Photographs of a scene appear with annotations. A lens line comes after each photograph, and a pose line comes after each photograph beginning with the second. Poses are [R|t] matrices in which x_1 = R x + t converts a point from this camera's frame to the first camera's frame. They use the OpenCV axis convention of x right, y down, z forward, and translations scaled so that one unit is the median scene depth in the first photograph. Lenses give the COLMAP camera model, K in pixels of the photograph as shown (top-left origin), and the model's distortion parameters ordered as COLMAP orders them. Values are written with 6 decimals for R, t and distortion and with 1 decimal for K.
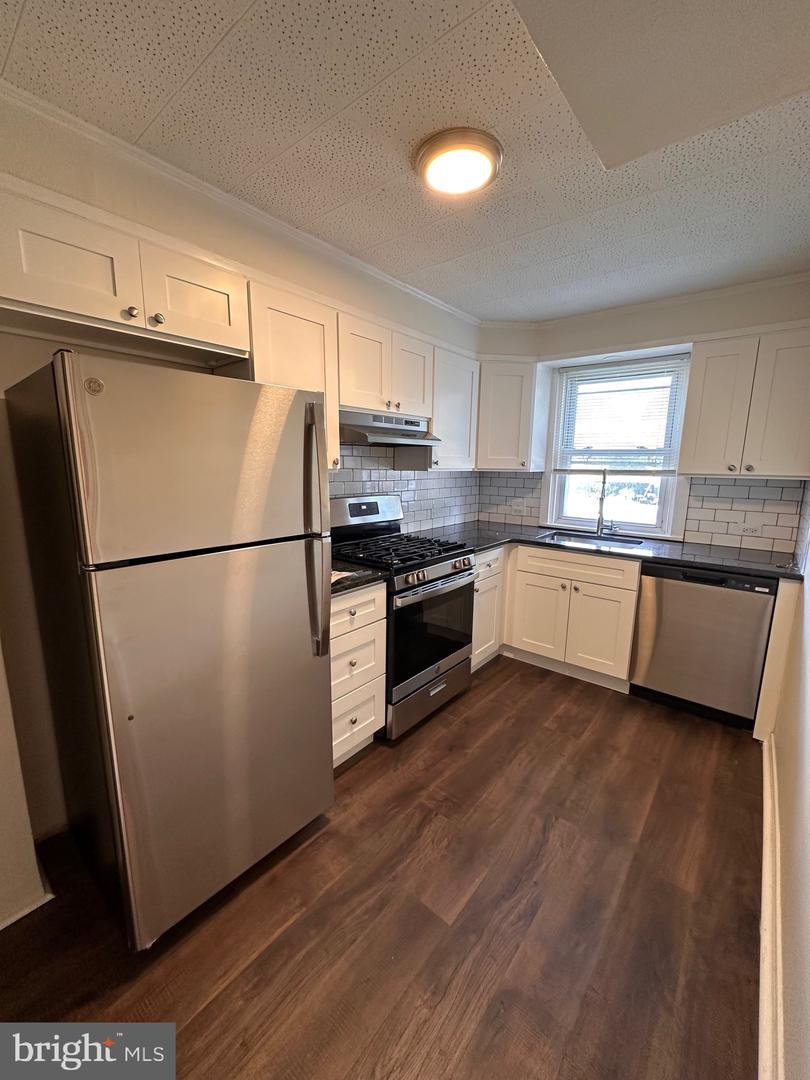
lens RADIAL K [[431.0, 0, 405.1], [0, 431.0, 539.5], [0, 0, 1]] dist [-0.004173, 0.000442]
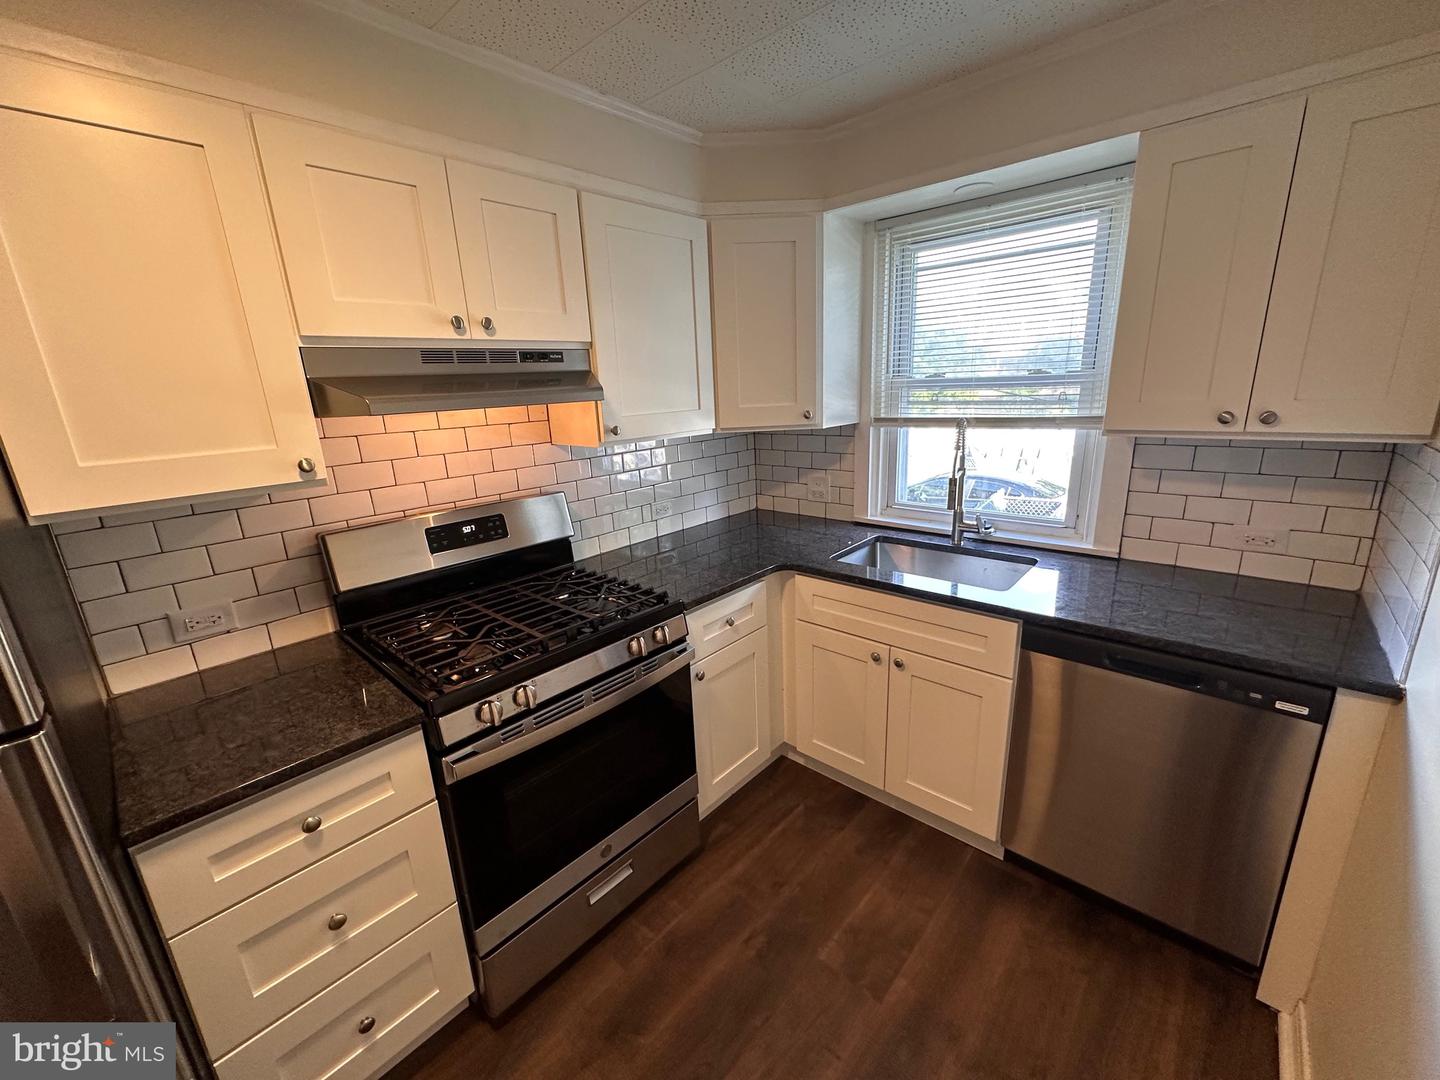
lens RADIAL K [[574.7, 0, 719.4], [0, 574.7, 538.8], [0, 0, 1]] dist [-0.004173, 0.000442]
pose [[0.997105, -0.041860, -0.063480, 0.272345], [0.047287, 0.995125, 0.086548, -0.120348], [0.059548, -0.089299, 0.994223, 0.372103]]
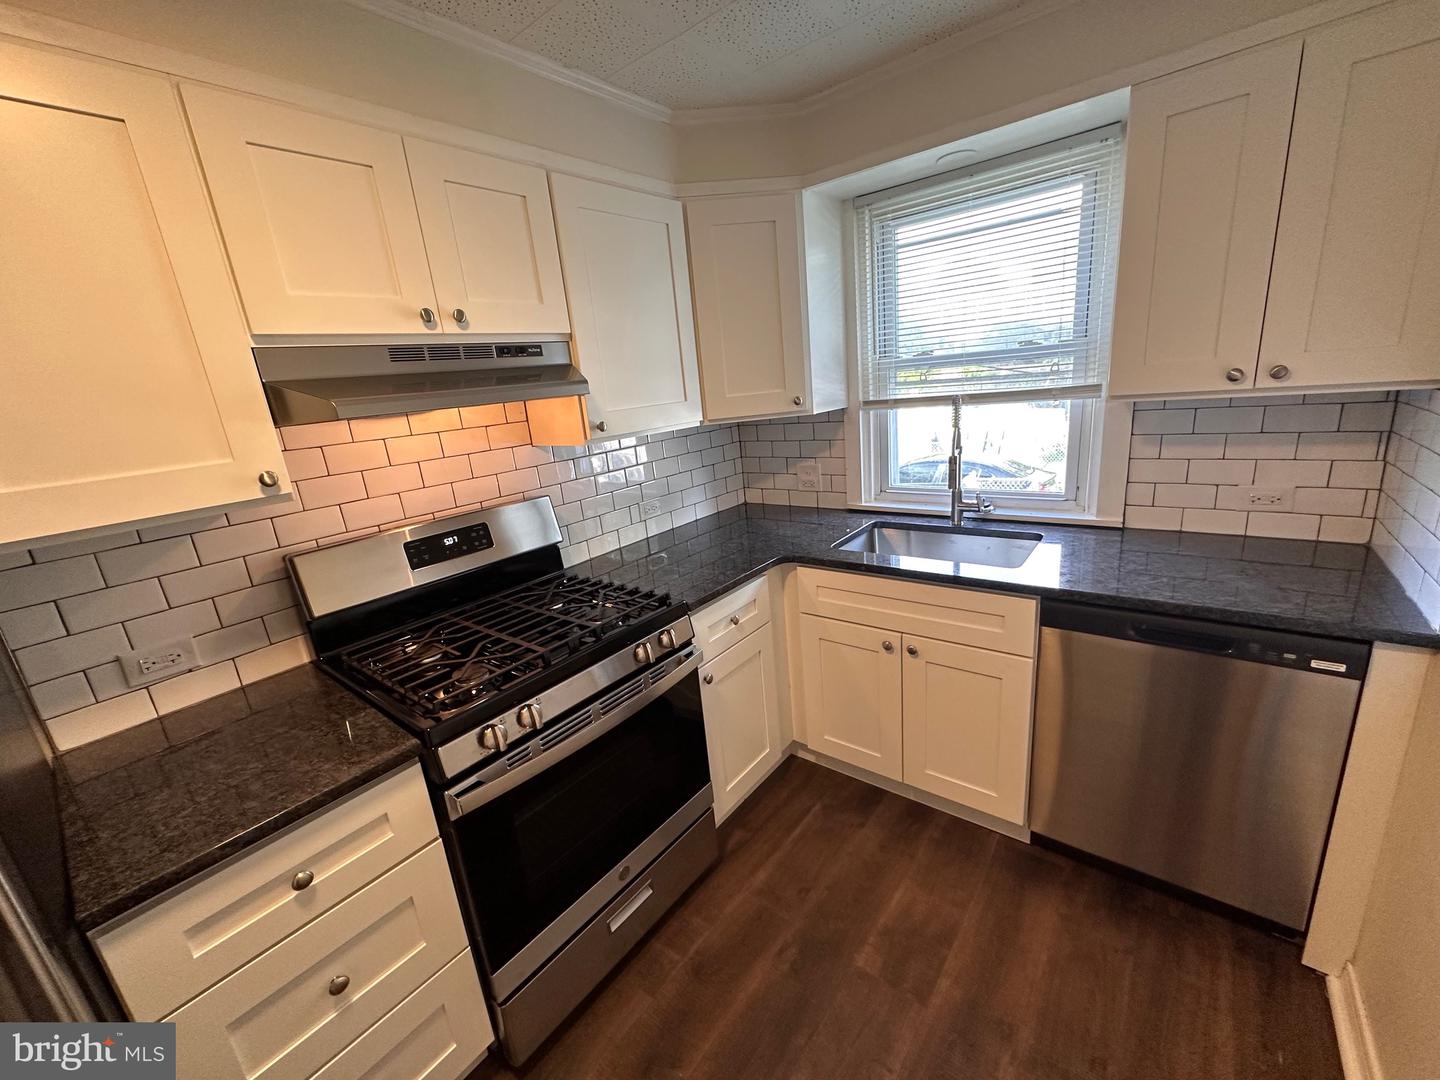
lens RADIAL K [[574.7, 0, 719.4], [0, 574.7, 538.8], [0, 0, 1]] dist [-0.004173, 0.000442]
pose [[0.994104, -0.107005, -0.017537, 0.235162], [0.108158, 0.990036, 0.090165, -0.113448], [0.007714, -0.091530, 0.995772, 0.408083]]
